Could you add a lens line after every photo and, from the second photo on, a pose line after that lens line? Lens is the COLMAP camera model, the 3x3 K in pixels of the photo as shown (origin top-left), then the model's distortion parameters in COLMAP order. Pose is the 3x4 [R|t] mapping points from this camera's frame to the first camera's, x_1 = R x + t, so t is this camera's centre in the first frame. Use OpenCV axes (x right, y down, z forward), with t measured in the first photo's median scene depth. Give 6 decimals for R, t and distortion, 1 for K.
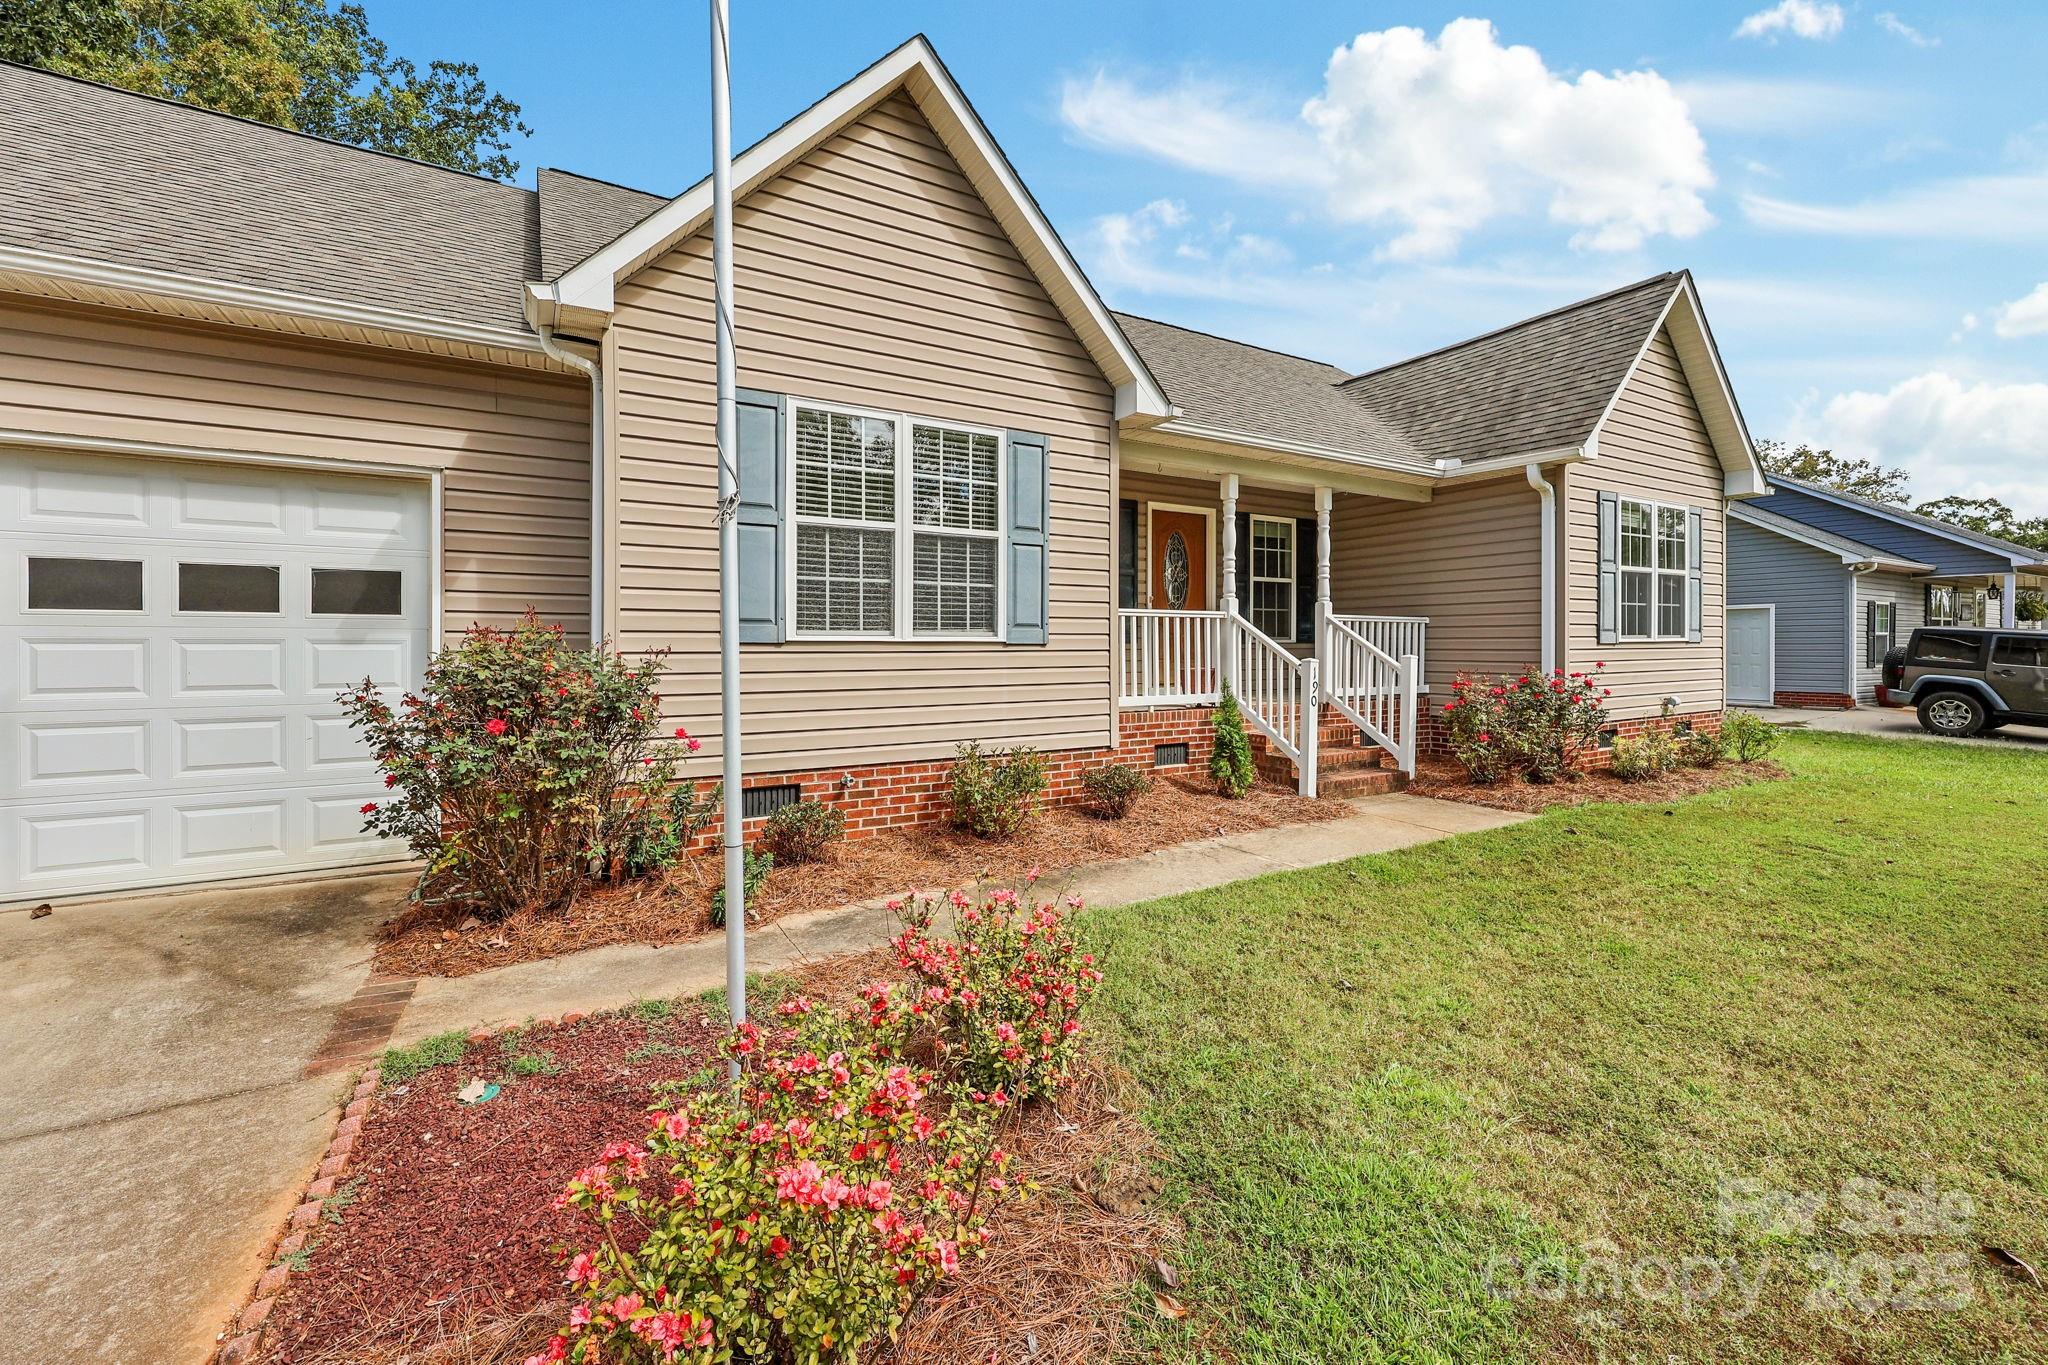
lens RADIAL K [[827.7, 0, 1015.5], [0, 827.7, 652.4], [0, 0, 1]] dist [0.002506, -0.000331]
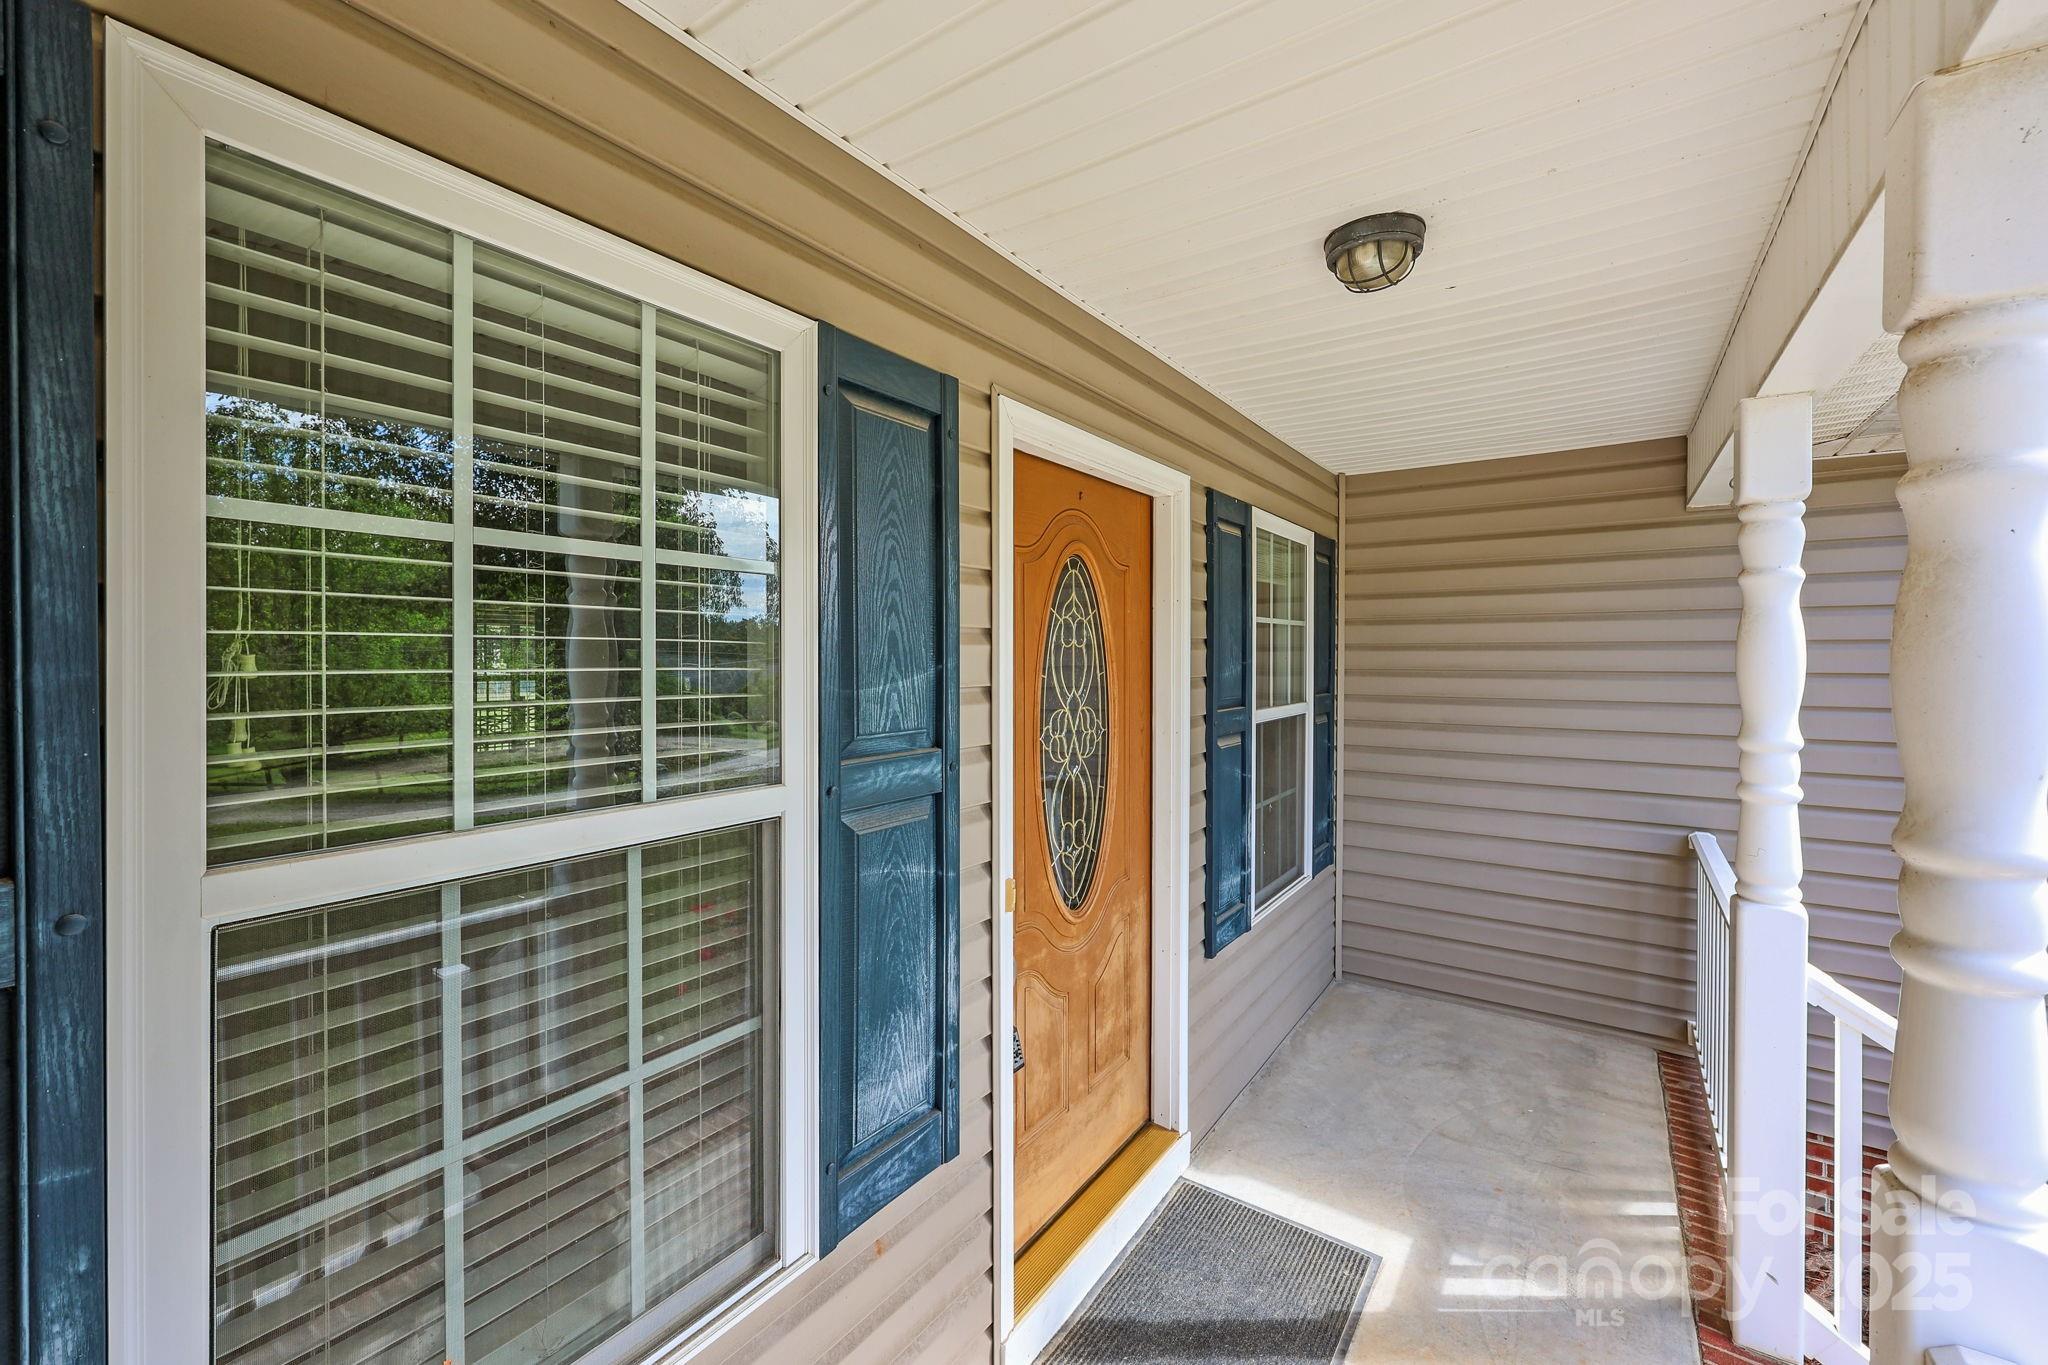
lens RADIAL K [[840.2, 0, 1032.6], [0, 840.2, 659.8], [0, 0, 1]] dist [0.013586, -0.000125]
pose [[0.902573, -0.003419, 0.430524, 0.105682], [0.009667, 0.999877, -0.012327, -0.152340], [-0.430429, 0.015288, 0.902495, 1.059842]]
